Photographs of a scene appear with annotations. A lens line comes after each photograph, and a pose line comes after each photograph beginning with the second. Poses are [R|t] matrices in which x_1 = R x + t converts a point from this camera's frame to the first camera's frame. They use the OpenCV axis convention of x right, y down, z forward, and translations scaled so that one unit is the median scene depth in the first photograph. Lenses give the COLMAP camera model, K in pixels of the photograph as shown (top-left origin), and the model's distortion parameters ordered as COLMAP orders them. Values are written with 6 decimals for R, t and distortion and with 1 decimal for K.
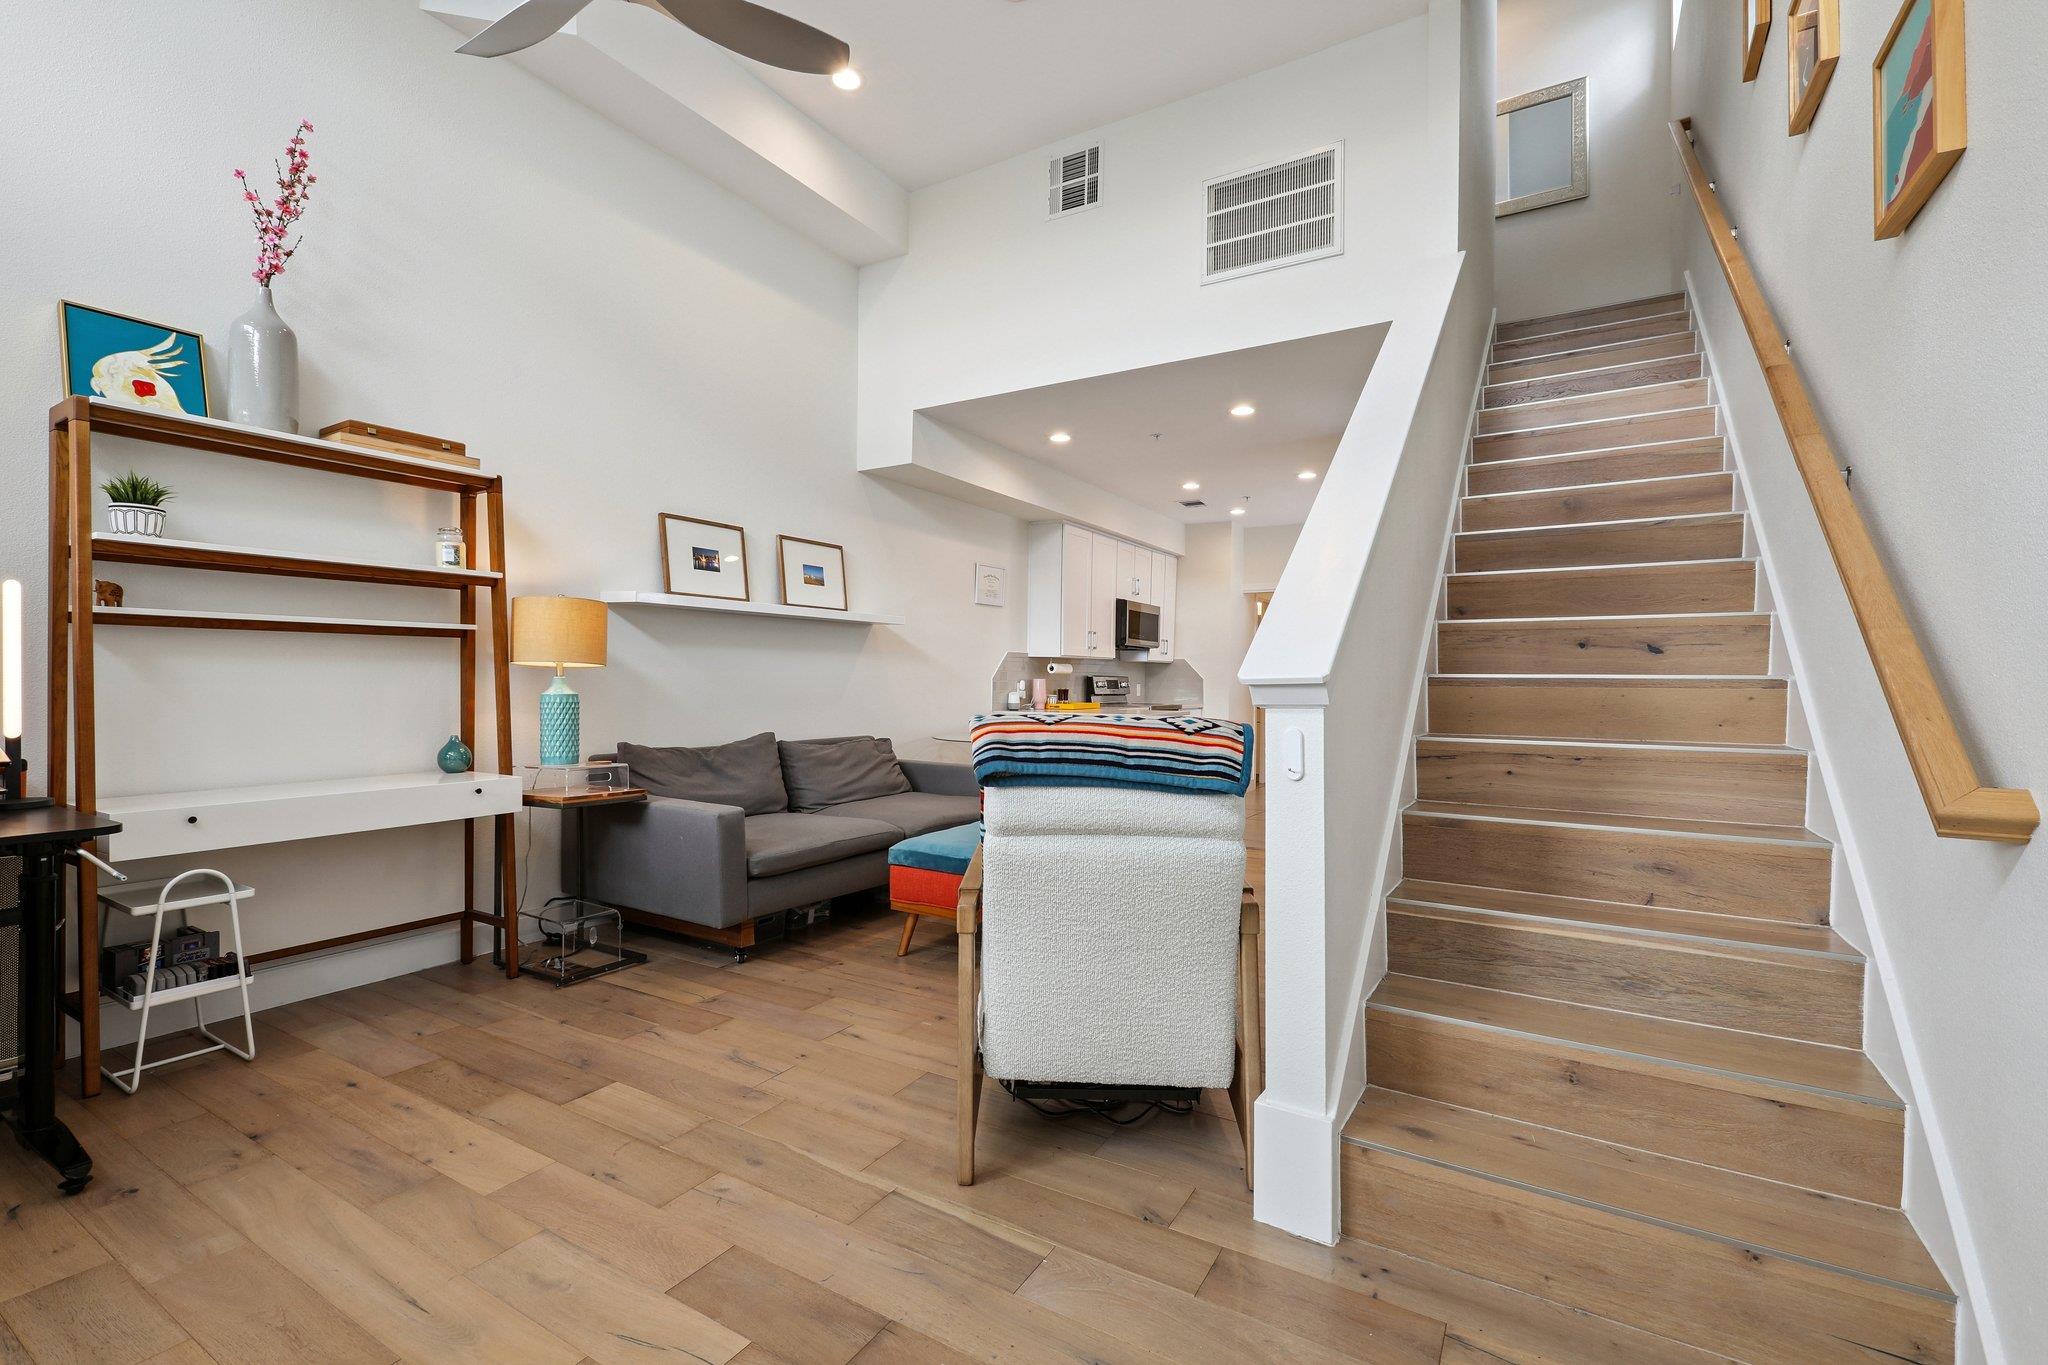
lens RADIAL K [[919.1, 0, 1013.5], [0, 919.1, 677.3], [0, 0, 1]] dist [-0.004079, 0.000000]
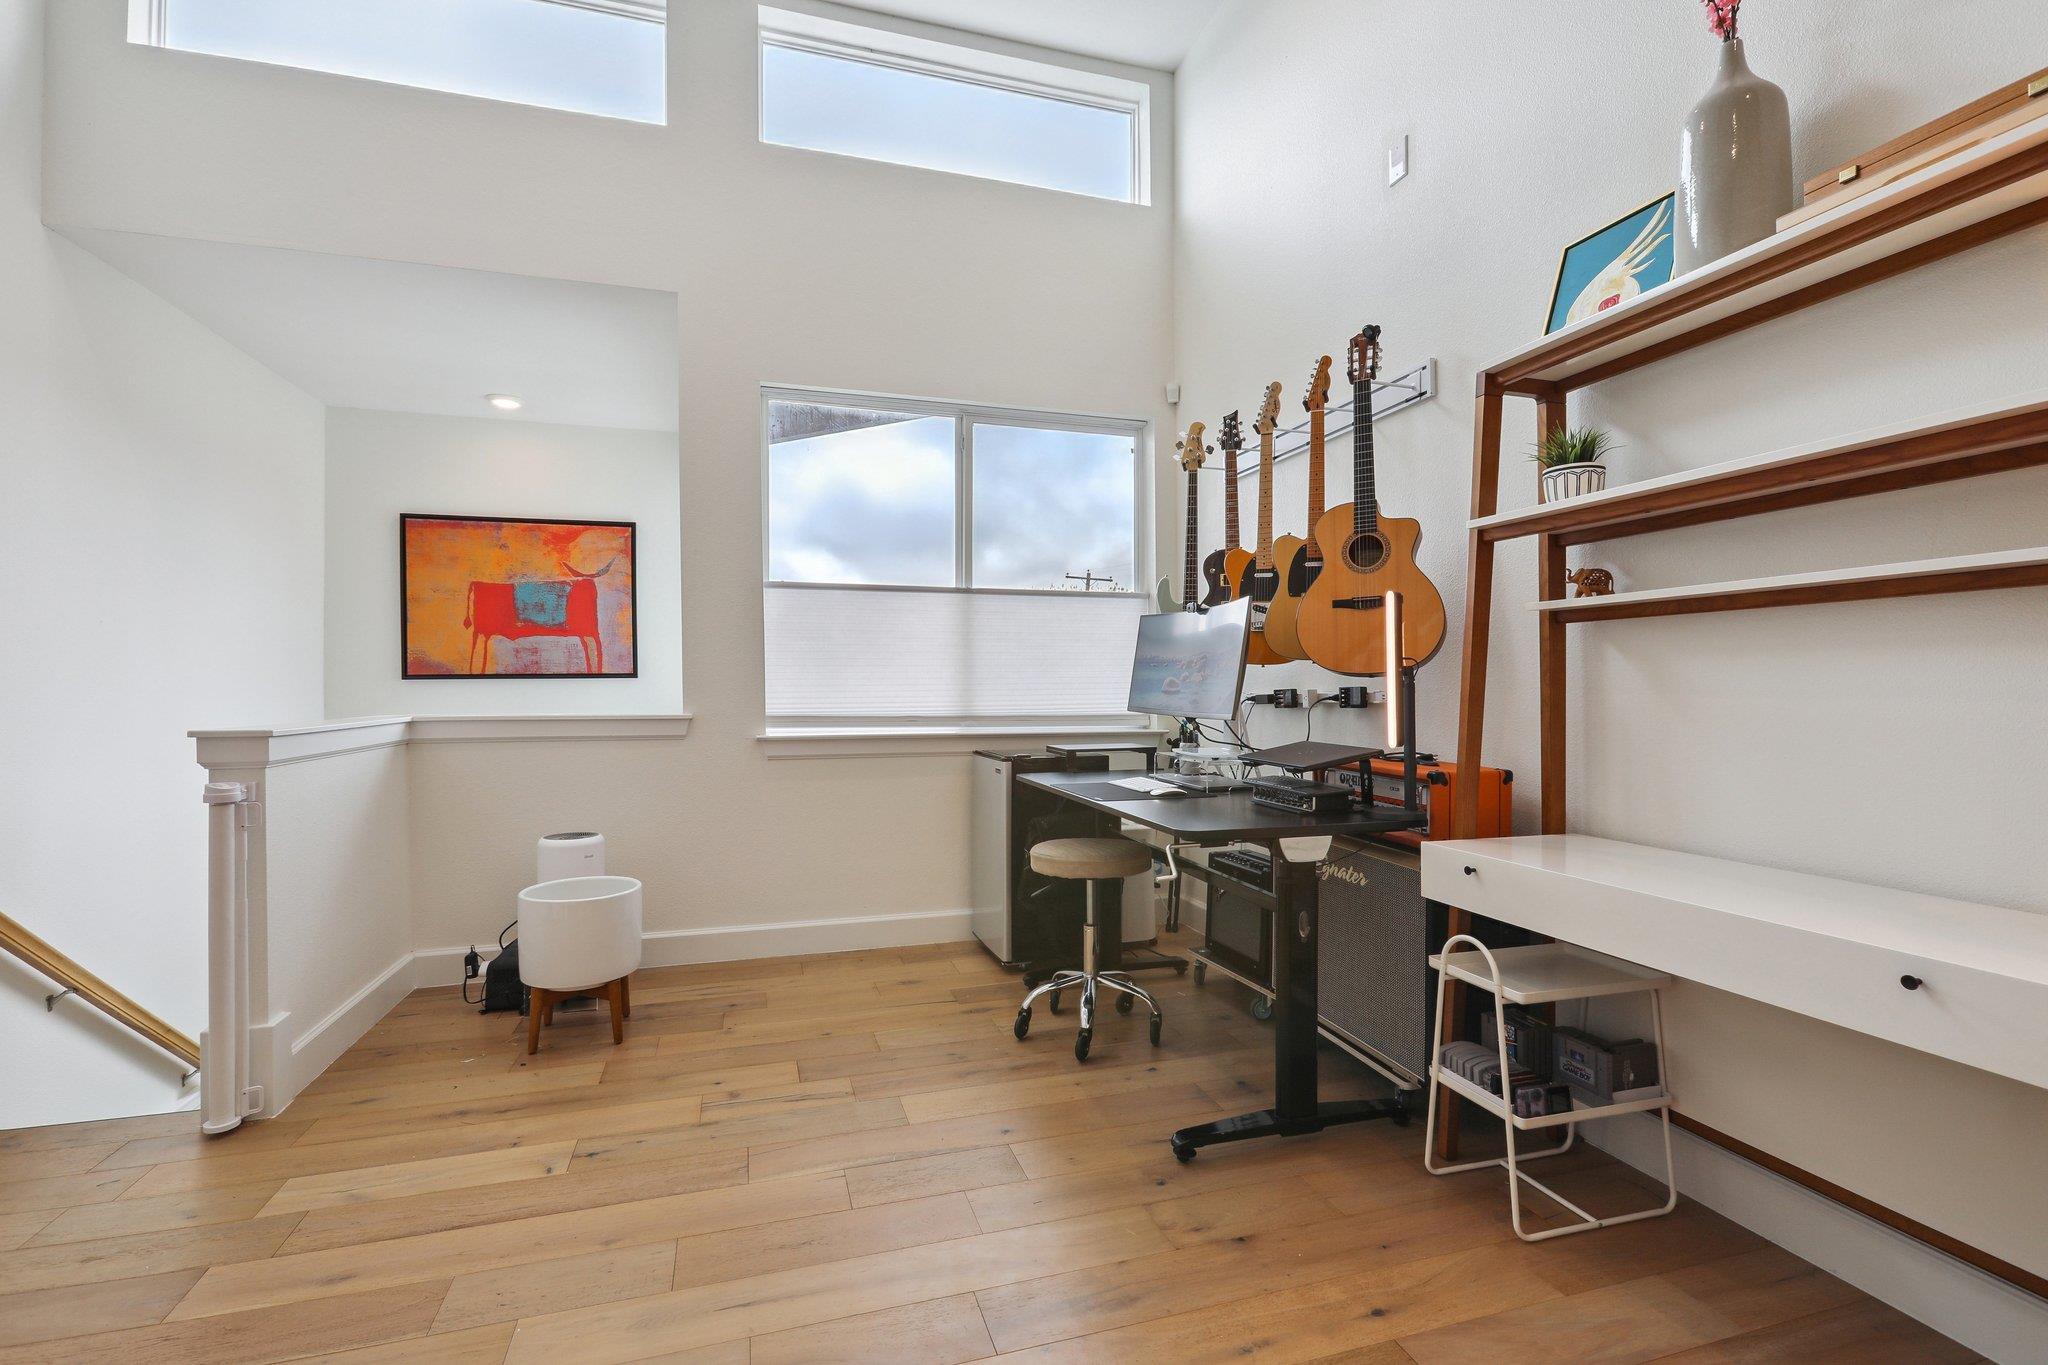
lens RADIAL K [[924.0, 0, 1022.7], [0, 924.0, 691.3], [0, 0, 1]] dist [0.000572, 0.000334]
pose [[-0.666363, -0.004051, -0.745617, -0.029404], [-0.001151, 0.999990, -0.004404, 0.003724], [0.745627, -0.002077, -0.666360, 0.583168]]
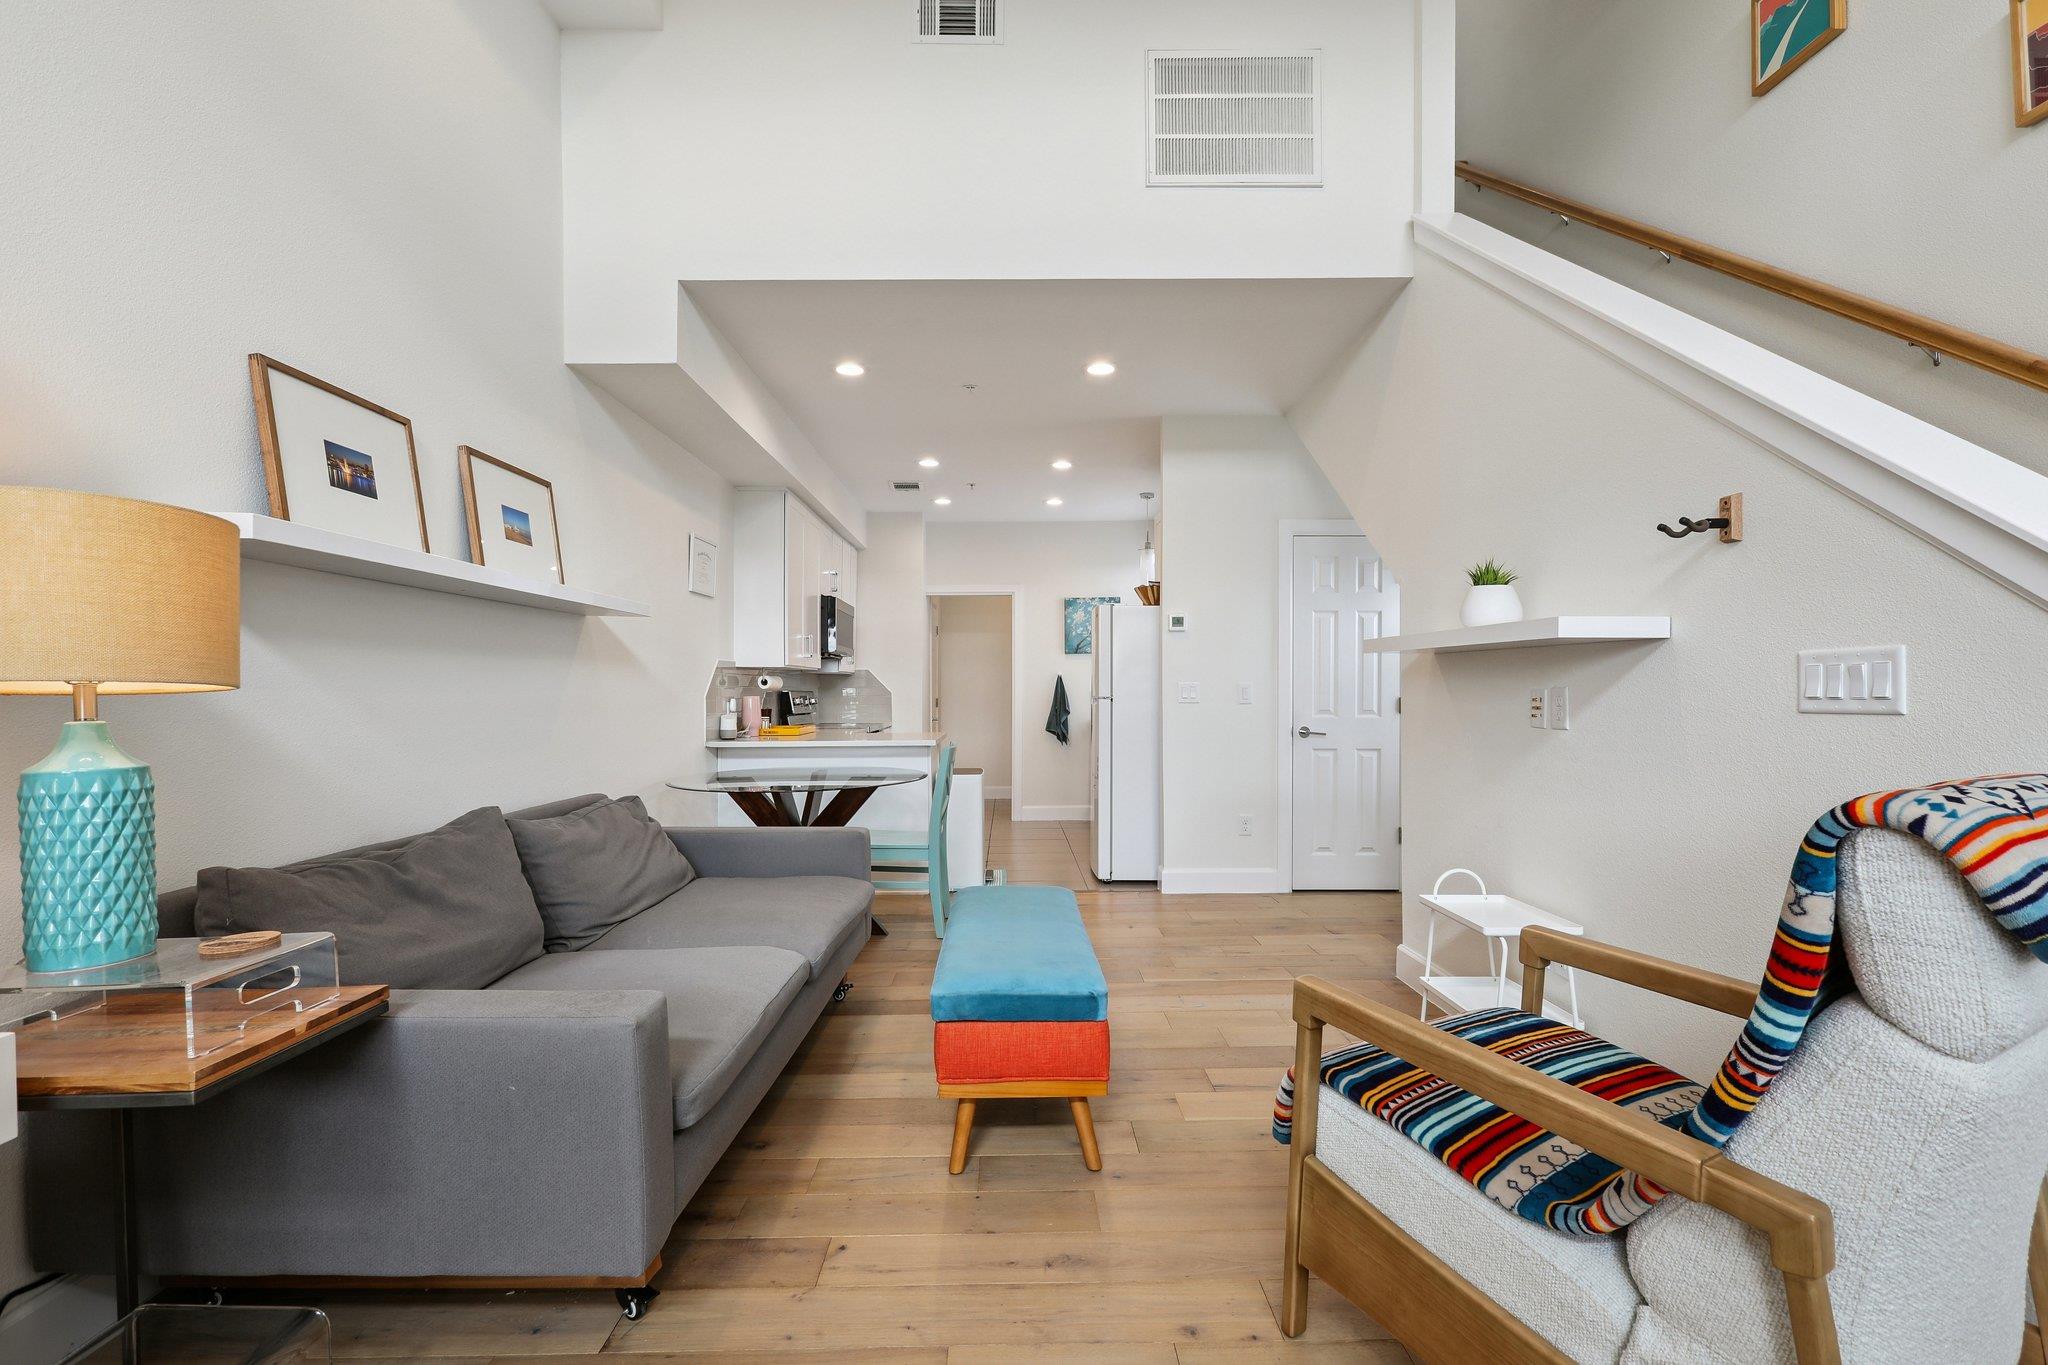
lens RADIAL K [[924.0, 0, 1022.7], [0, 924.0, 691.3], [0, 0, 1]] dist [0.000572, 0.000334]
pose [[0.848425, -0.013808, 0.529136, -0.249670], [0.011560, 0.999905, 0.007557, -0.007402], [-0.529190, -0.000295, 0.848503, 0.328676]]
